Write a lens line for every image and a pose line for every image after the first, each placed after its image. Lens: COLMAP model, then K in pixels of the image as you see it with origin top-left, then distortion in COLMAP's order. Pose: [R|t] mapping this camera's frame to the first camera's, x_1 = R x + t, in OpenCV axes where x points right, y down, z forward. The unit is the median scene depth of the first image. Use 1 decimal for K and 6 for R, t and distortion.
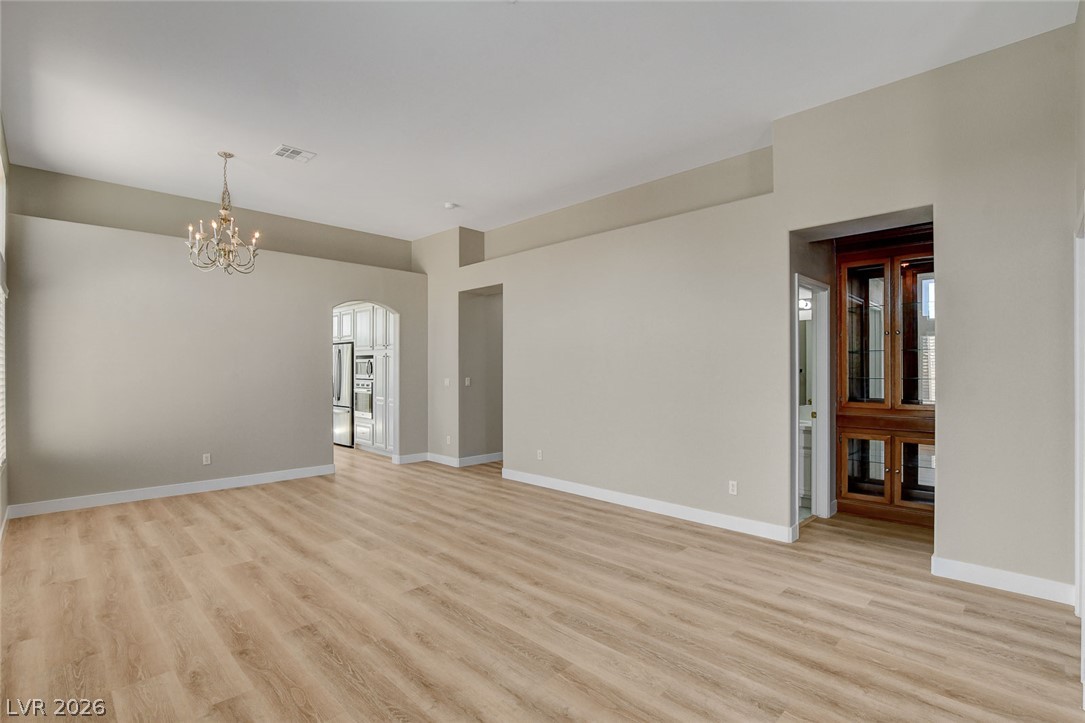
lens RADIAL K [[513.2, 0, 546.6], [0, 513.2, 364.7], [0, 0, 1]] dist [-0.017954, 0.001333]
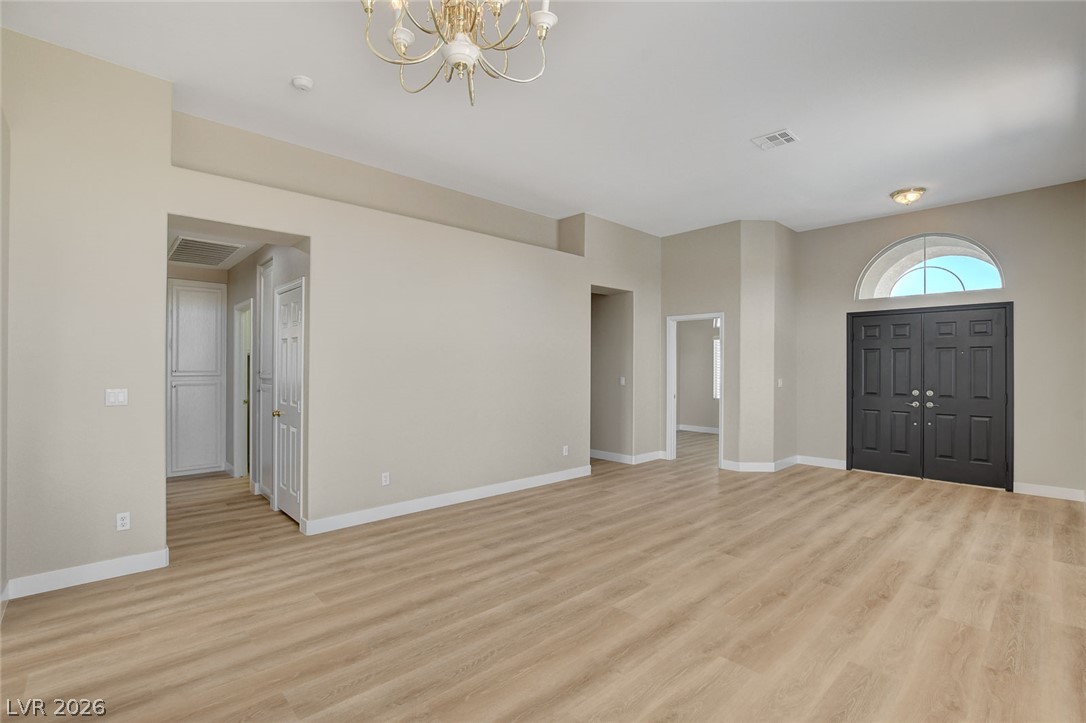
lens RADIAL K [[488.2, 0, 547.1], [0, 488.2, 363.2], [0, 0, 1]] dist [-0.022872, 0.001996]
pose [[0.031252, 0.008777, 0.999473, -1.051915], [-0.012511, 0.999887, -0.008389, 0.005671], [-0.999433, -0.012242, 0.031359, 1.043262]]
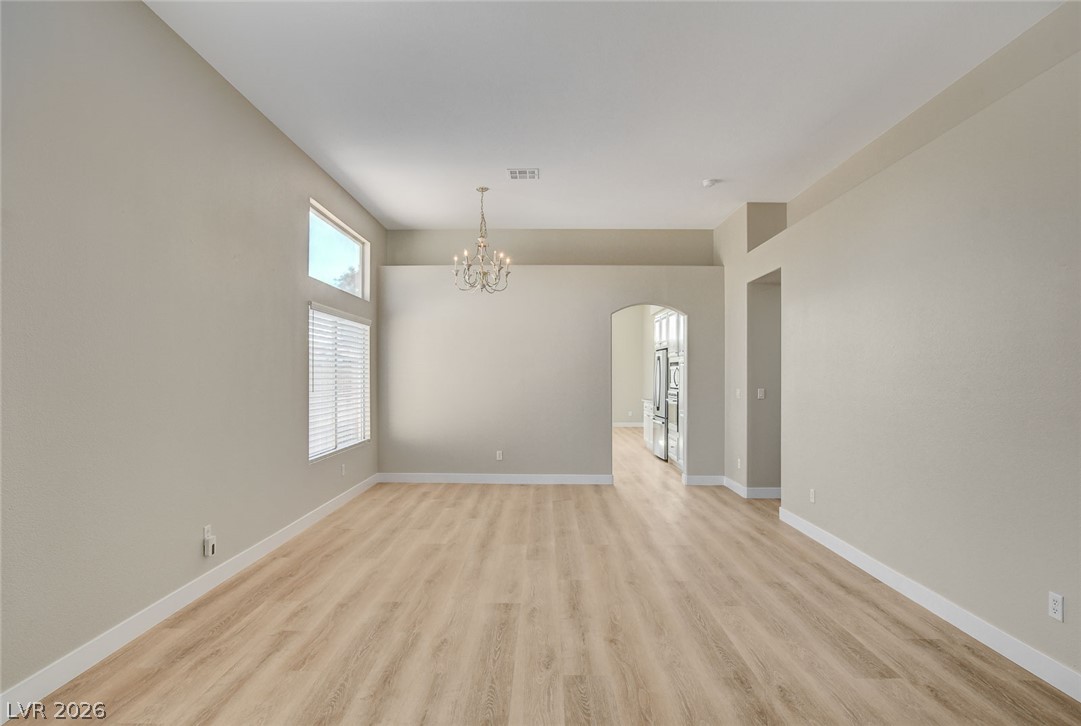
lens RADIAL K [[577.0, 0, 535.4], [0, 577.0, 370.3], [0, 0, 1]] dist [-0.009689, 0.000764]
pose [[0.692985, -0.003860, -0.720942, 0.432258], [0.001745, 0.999992, -0.003677, -0.001138], [0.720950, 0.001290, 0.692986, 0.210787]]
